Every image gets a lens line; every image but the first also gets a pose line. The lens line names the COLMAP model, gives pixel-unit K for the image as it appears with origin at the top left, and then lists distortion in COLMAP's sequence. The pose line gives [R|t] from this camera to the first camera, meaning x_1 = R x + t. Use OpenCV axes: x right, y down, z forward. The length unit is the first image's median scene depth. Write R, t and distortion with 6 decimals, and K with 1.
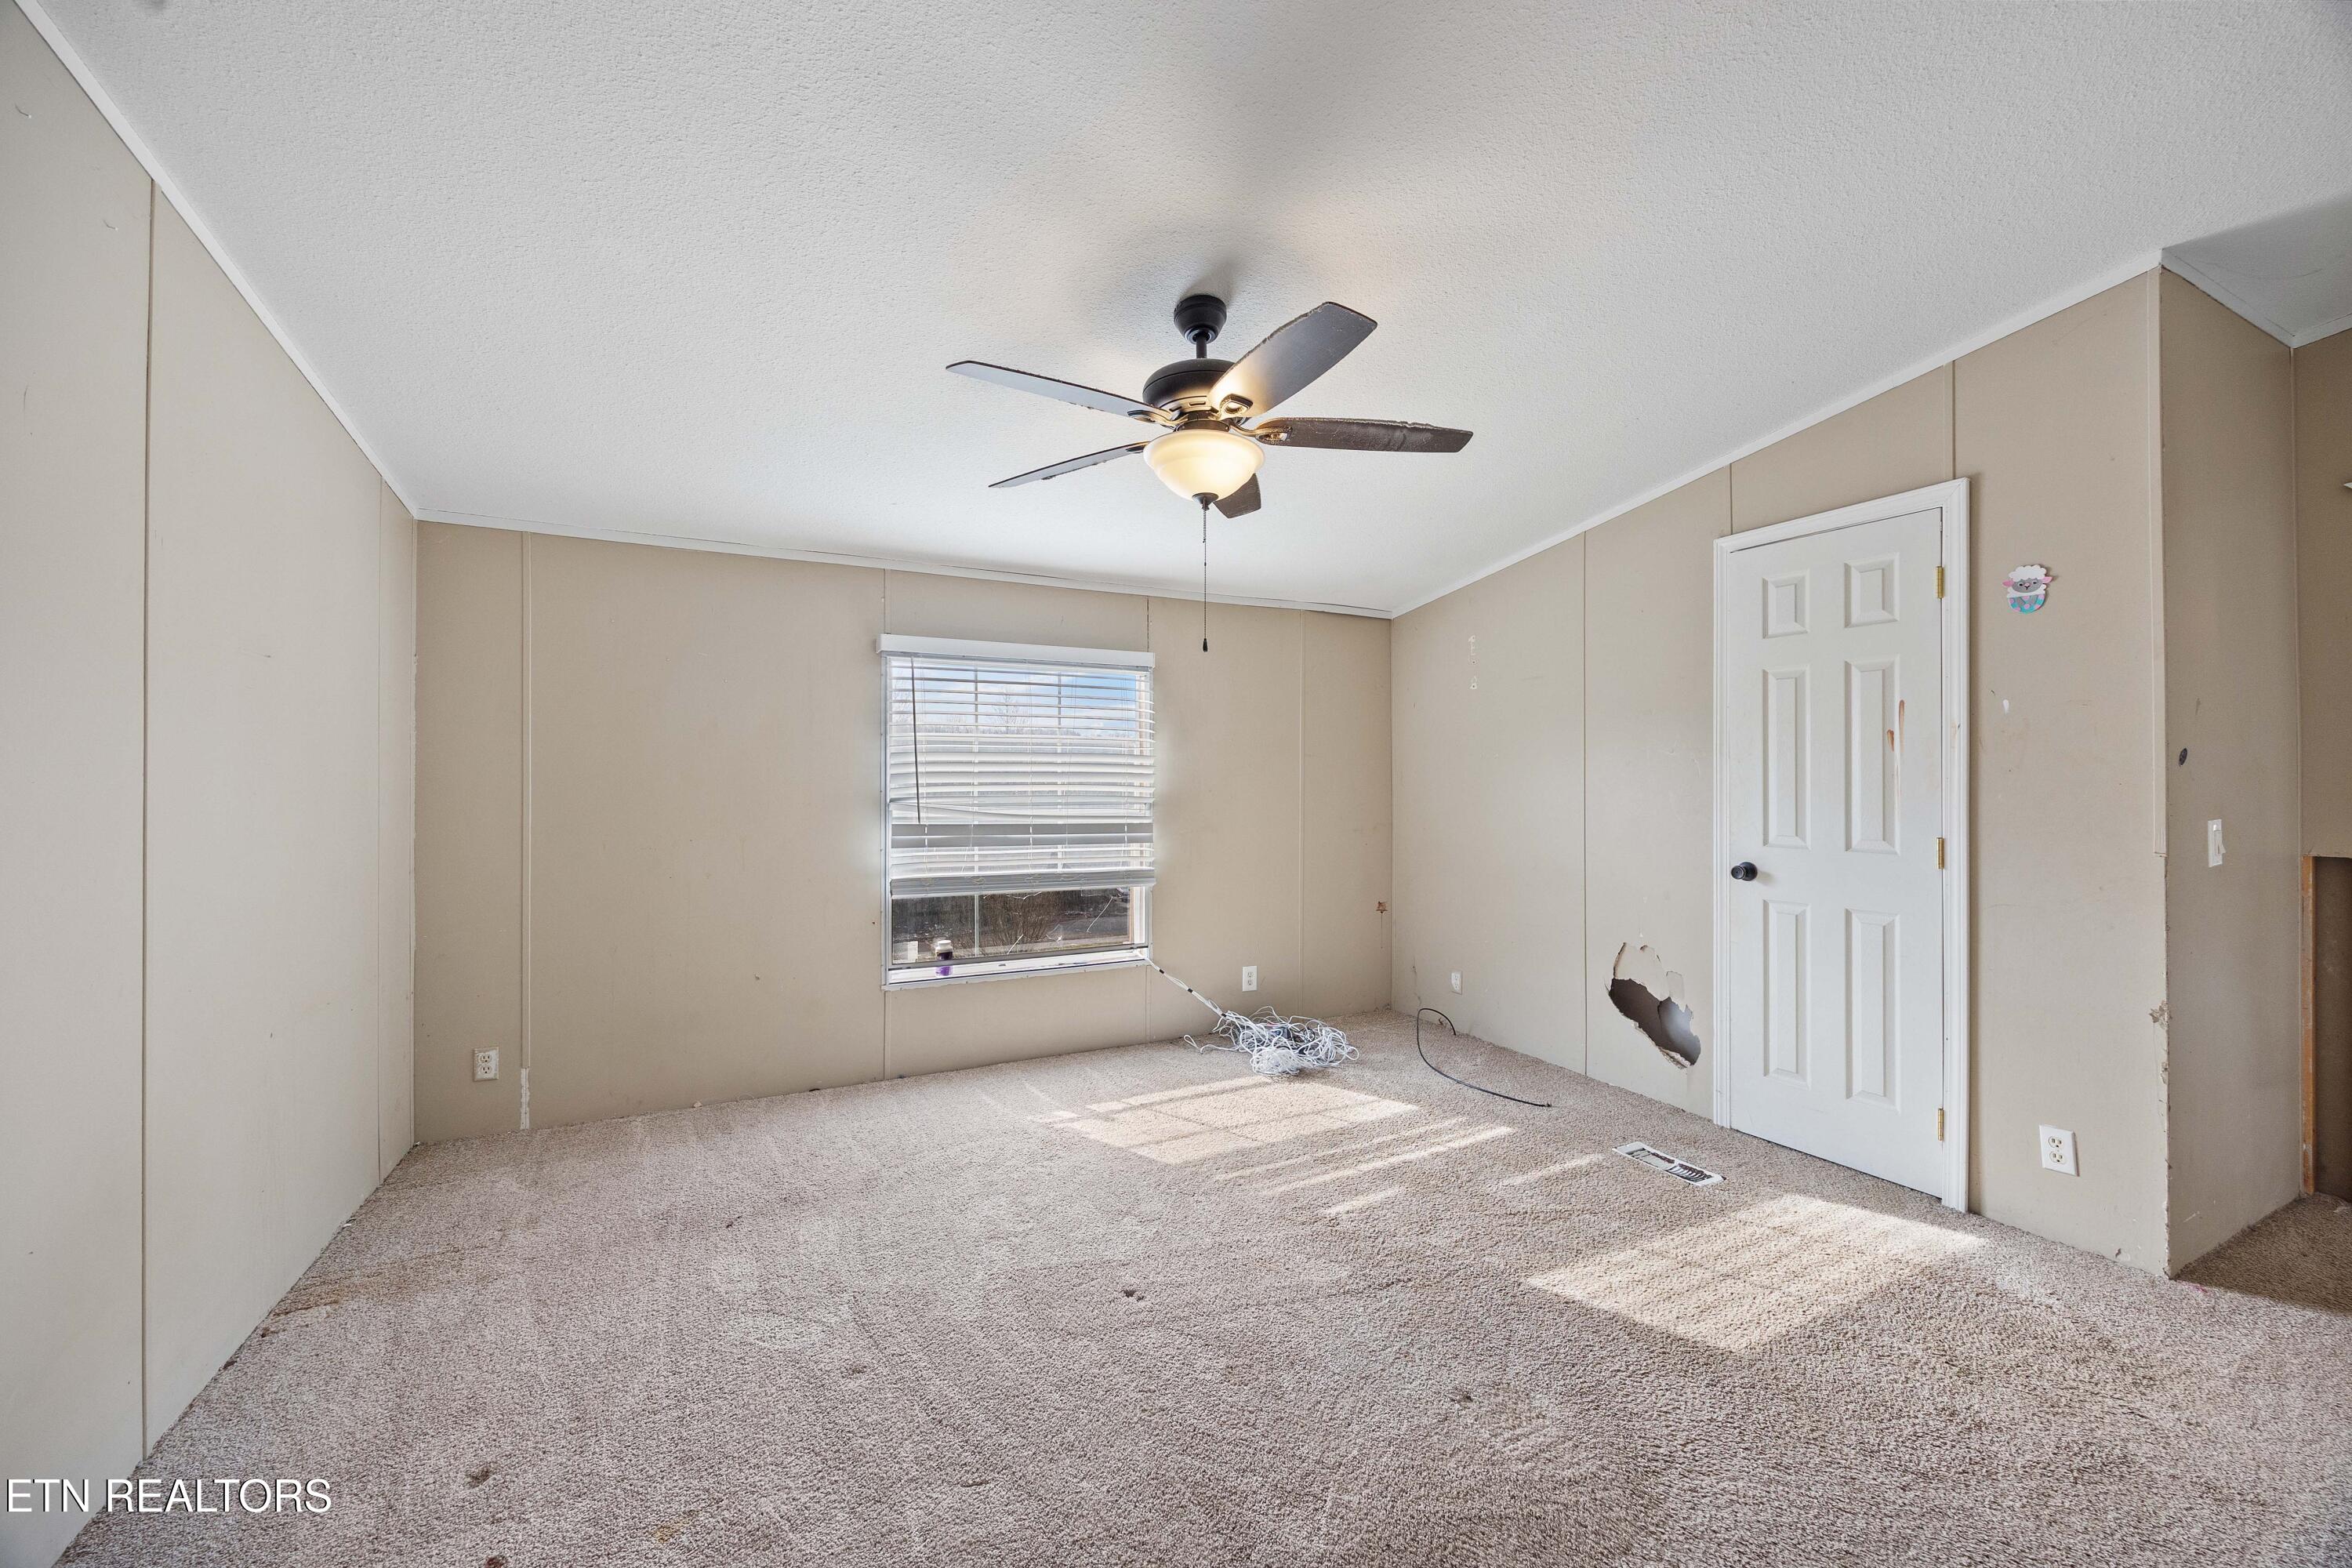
lens RADIAL K [[900.7, 0, 1177.2], [0, 900.7, 777.4], [0, 0, 1]] dist [-0.002269, -0.000131]
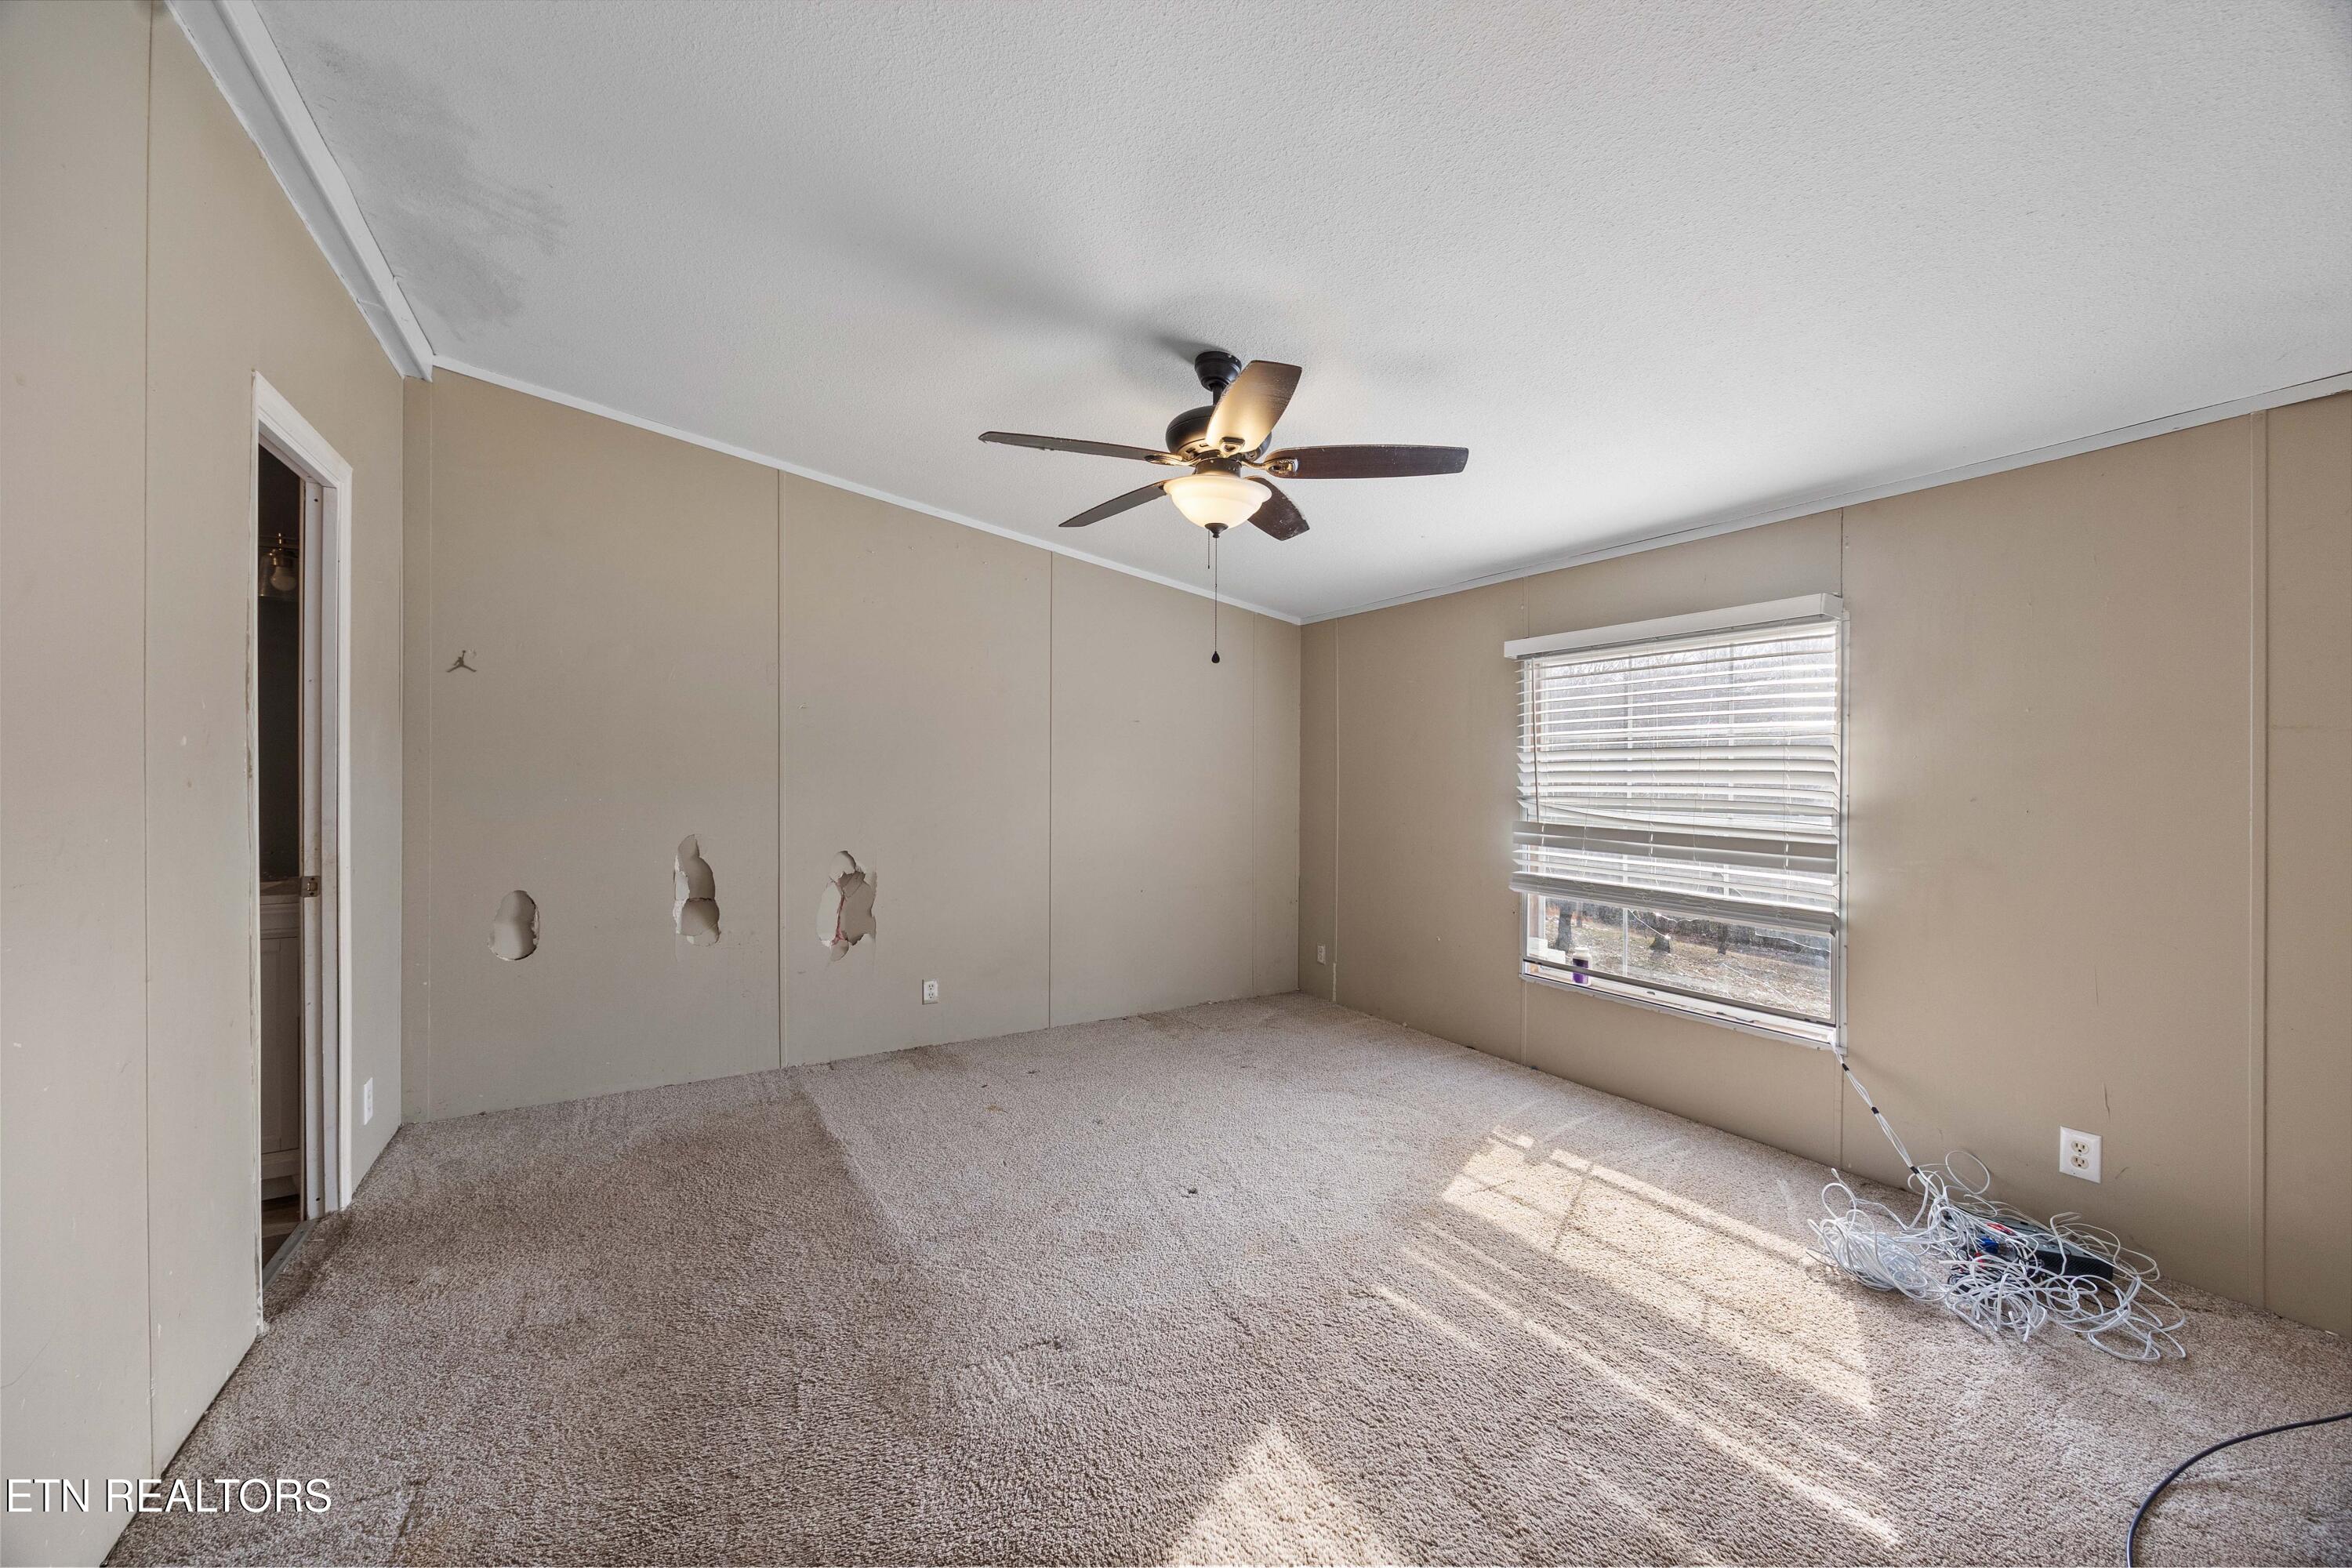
lens RADIAL K [[913.3, 0, 1186.0], [0, 913.3, 773.2], [0, 0, 1]] dist [-0.002557, -0.000054]
pose [[0.070502, -0.004298, -0.997502, 0.773741], [-0.002208, 0.999988, -0.004465, 0.001466], [0.997509, 0.002517, 0.070492, 0.577426]]
